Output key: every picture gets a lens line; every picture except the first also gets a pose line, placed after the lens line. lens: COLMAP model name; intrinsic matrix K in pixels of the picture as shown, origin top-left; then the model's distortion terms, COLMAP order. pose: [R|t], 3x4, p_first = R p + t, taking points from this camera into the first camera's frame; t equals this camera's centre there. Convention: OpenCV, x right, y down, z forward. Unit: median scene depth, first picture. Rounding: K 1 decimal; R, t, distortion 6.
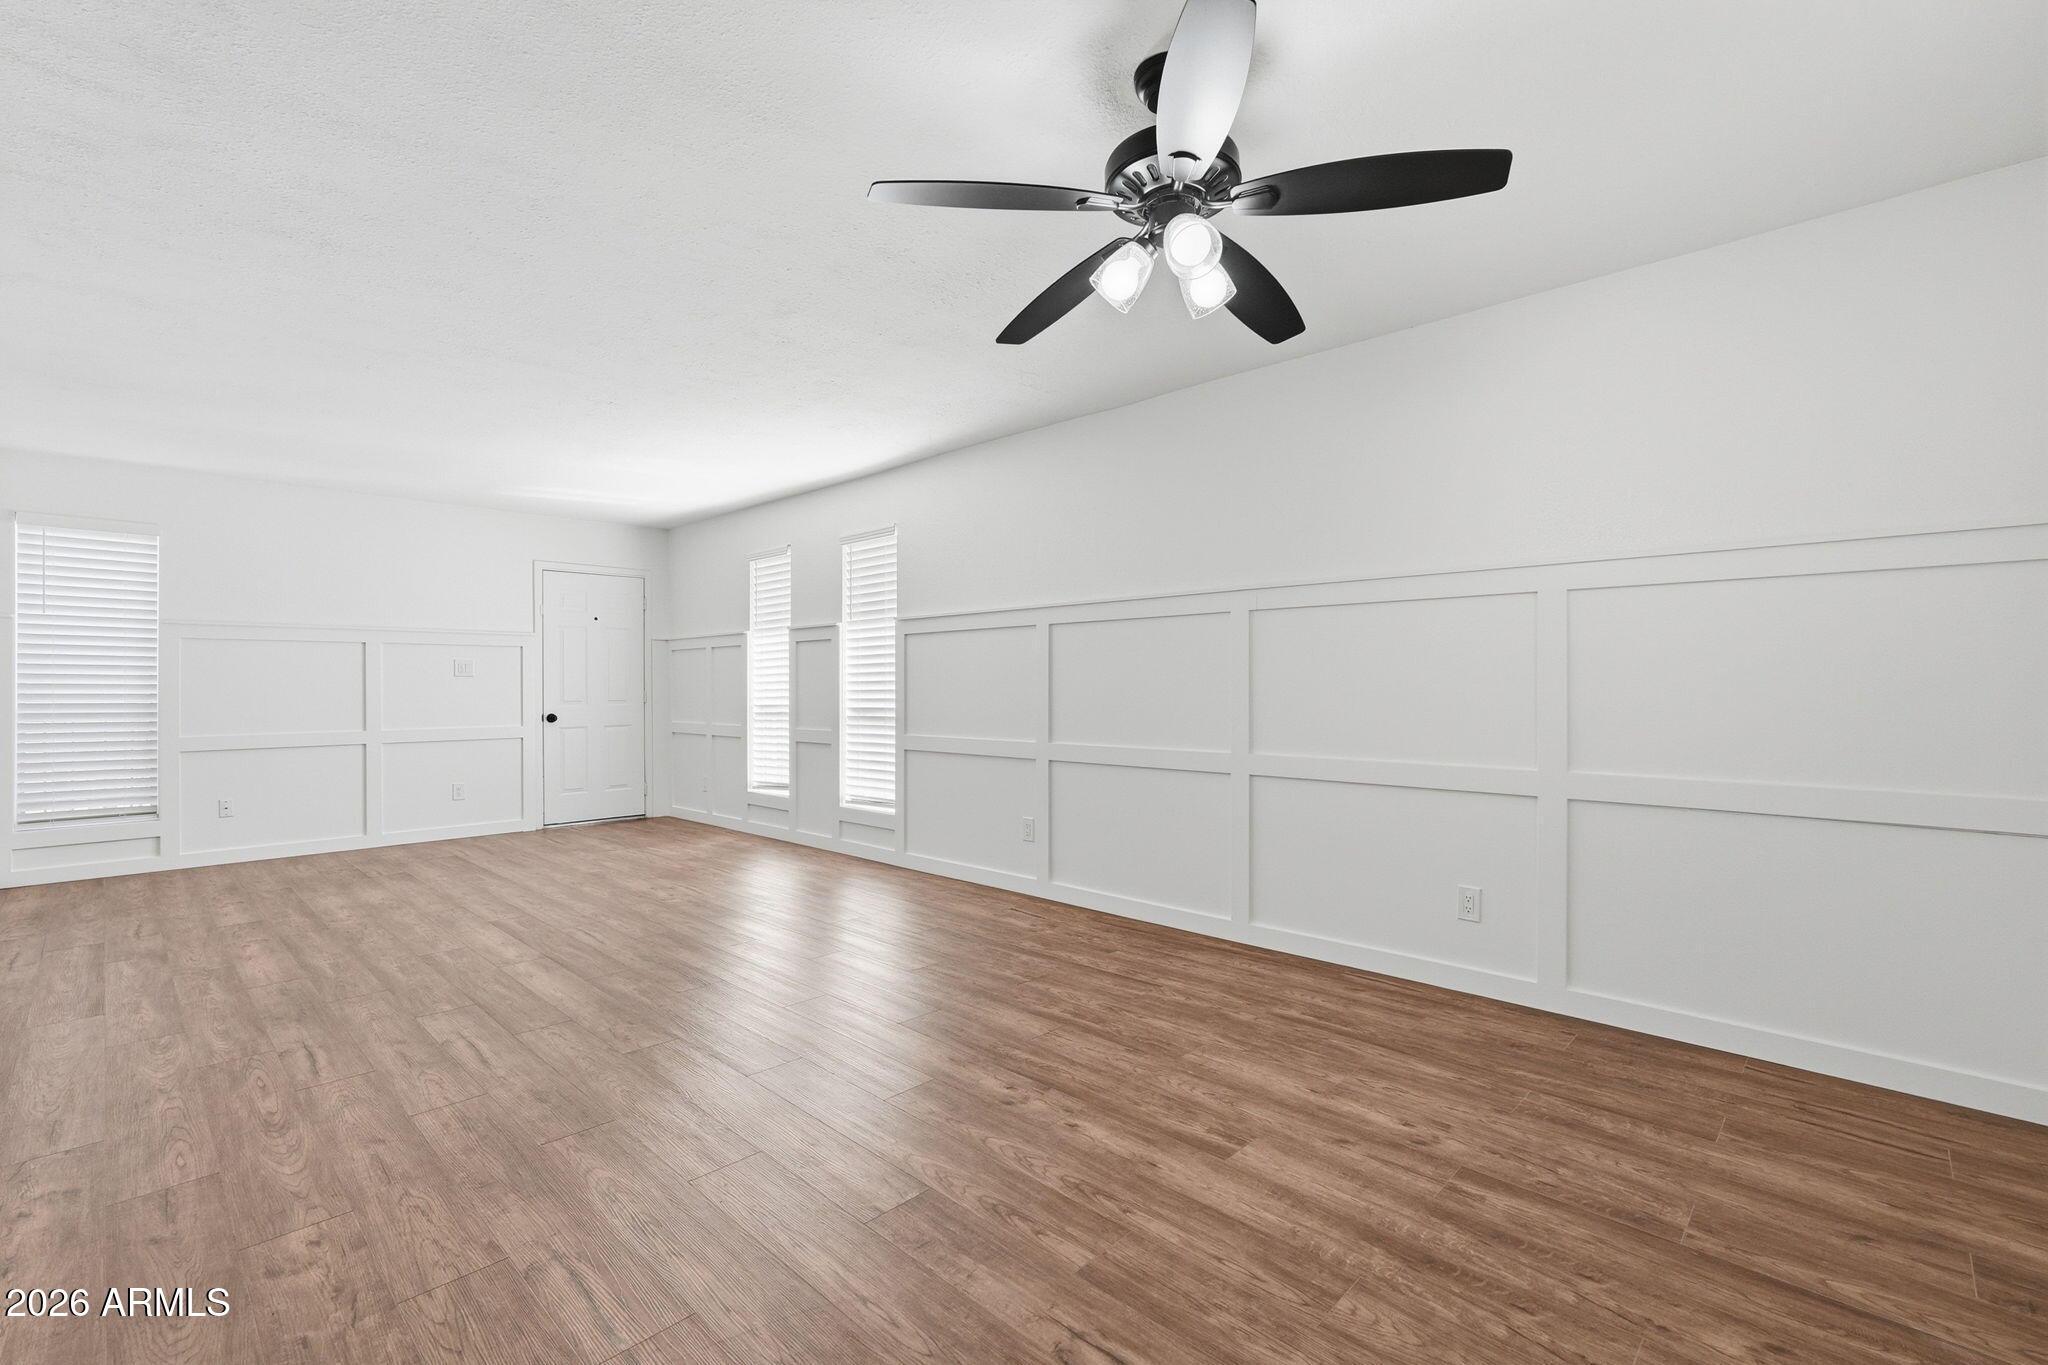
lens RADIAL K [[905.9, 0, 1024.3], [0, 905.9, 685.5], [0, 0, 1]] dist [-0.011267, 0.006912]
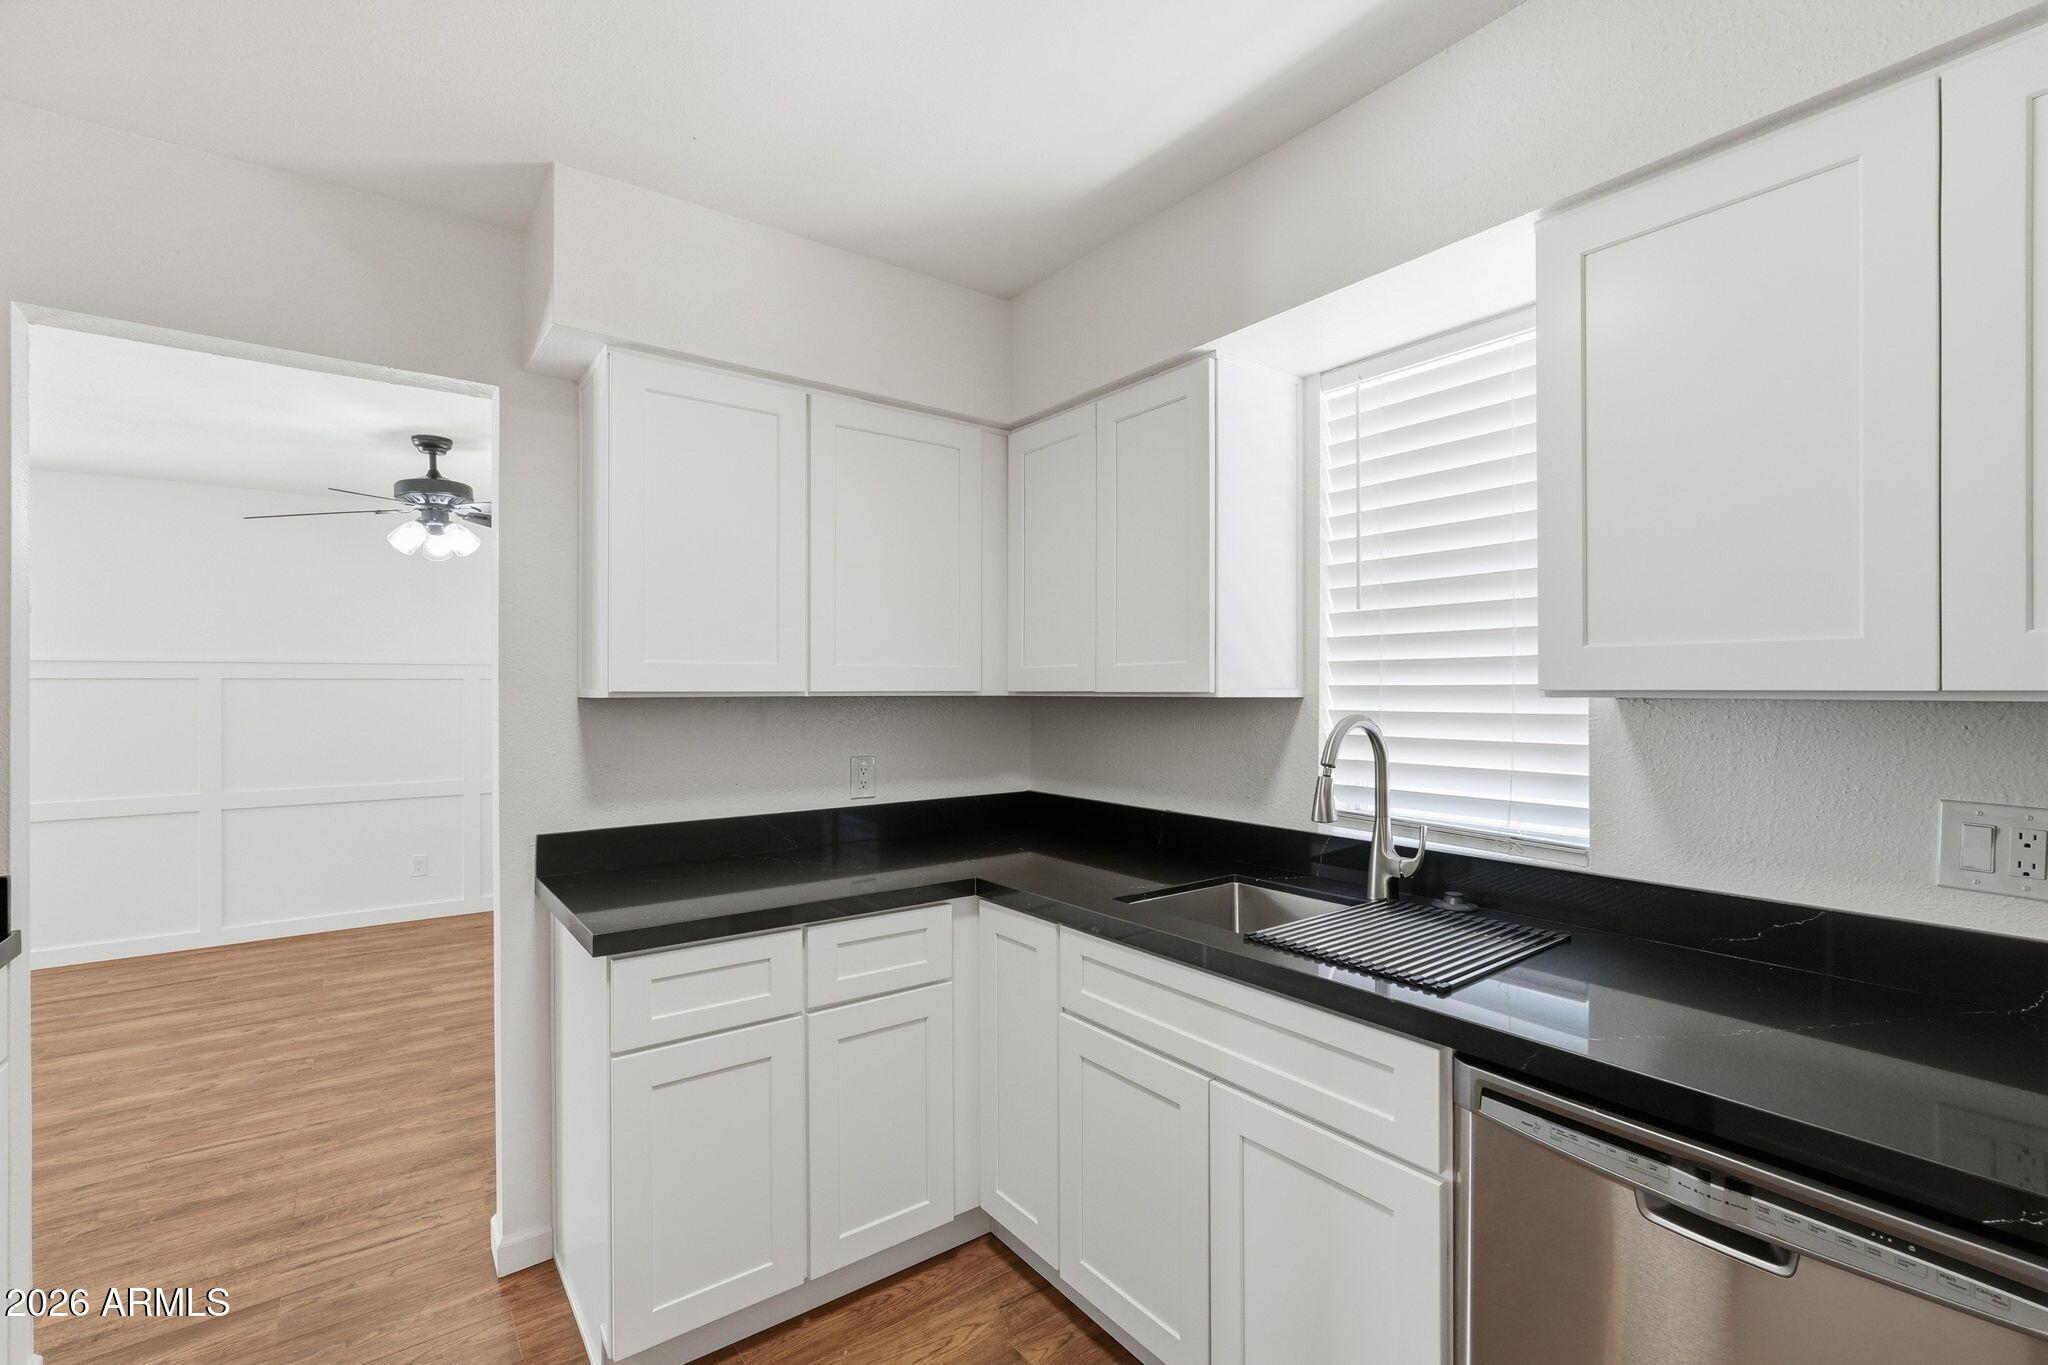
lens RADIAL K [[900.1, 0, 1021.6], [0, 900.1, 688.2], [0, 0, 1]] dist [-0.014933, 0.008300]
pose [[0.159957, 0.004807, 0.987112, -0.768589], [0.003394, 0.999980, -0.005420, -0.058777], [-0.987118, 0.004217, 0.159938, -0.287916]]
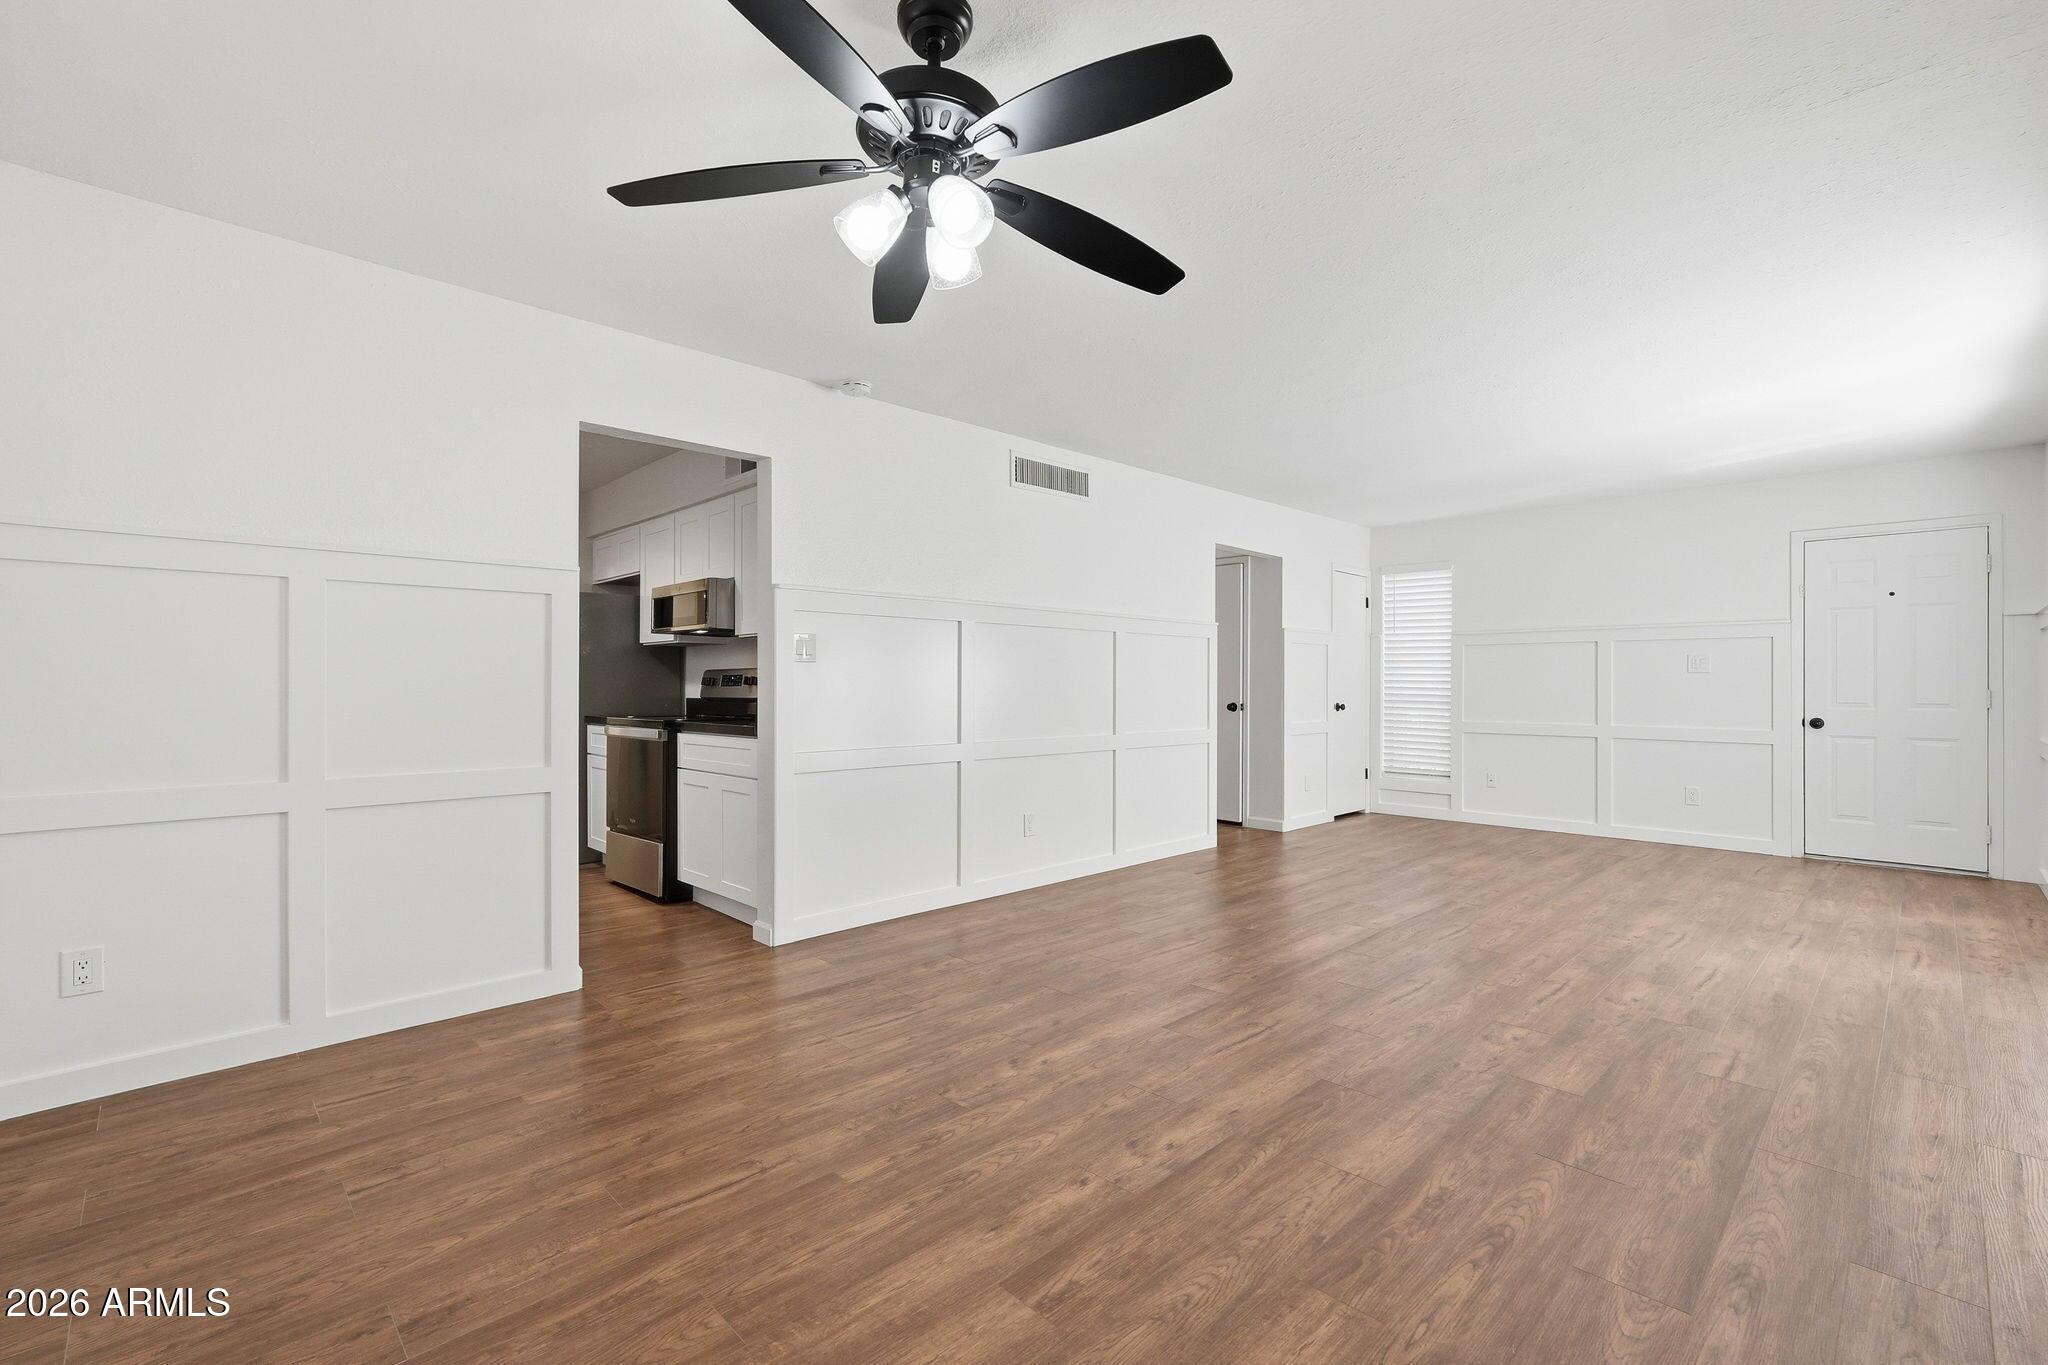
lens RADIAL K [[900.1, 0, 1021.6], [0, 900.1, 688.2], [0, 0, 1]] dist [-0.014933, 0.008300]
pose [[-0.026726, 0.010161, -0.999591, 0.524121], [-0.003121, 0.999943, 0.010248, -0.002374], [0.999638, 0.003394, -0.026692, 0.544047]]
